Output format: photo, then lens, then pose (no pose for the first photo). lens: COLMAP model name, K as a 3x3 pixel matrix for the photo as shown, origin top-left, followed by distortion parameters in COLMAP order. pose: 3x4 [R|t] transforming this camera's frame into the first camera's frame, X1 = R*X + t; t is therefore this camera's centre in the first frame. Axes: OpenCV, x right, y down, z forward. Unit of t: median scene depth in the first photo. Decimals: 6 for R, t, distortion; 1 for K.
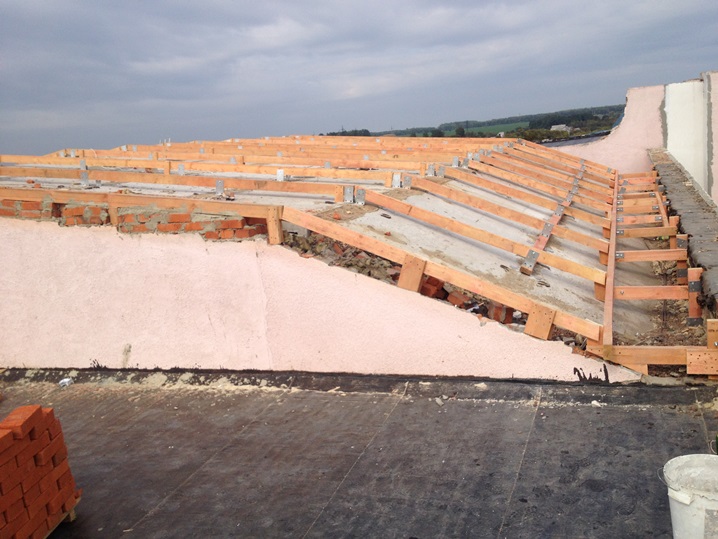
lens RADIAL K [[707.9, 0, 359.0], [0, 707.9, 269.5], [0, 0, 1]] dist [0.199855, -0.469991]
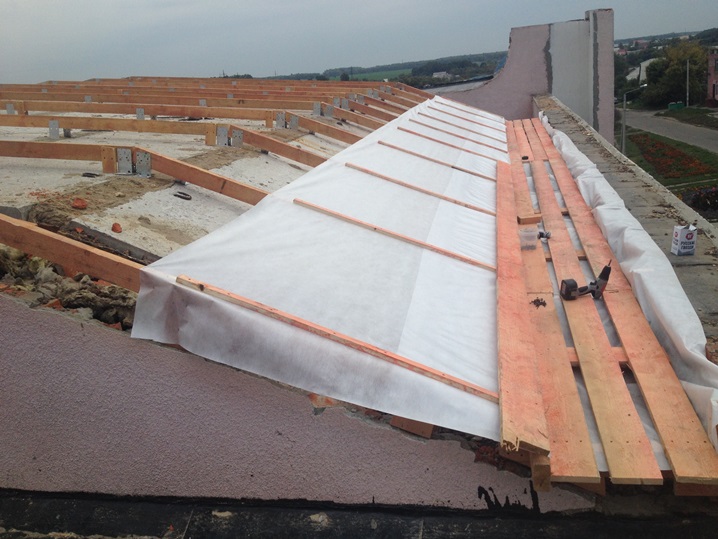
lens RADIAL K [[707.9, 0, 359.0], [0, 707.9, 269.5], [0, 0, 1]] dist [0.199855, -0.469991]
pose [[0.987622, -0.039399, 0.151823, 0.110143], [0.028515, 0.996909, 0.073210, -0.062043], [-0.154239, -0.067975, 0.985693, 0.404926]]
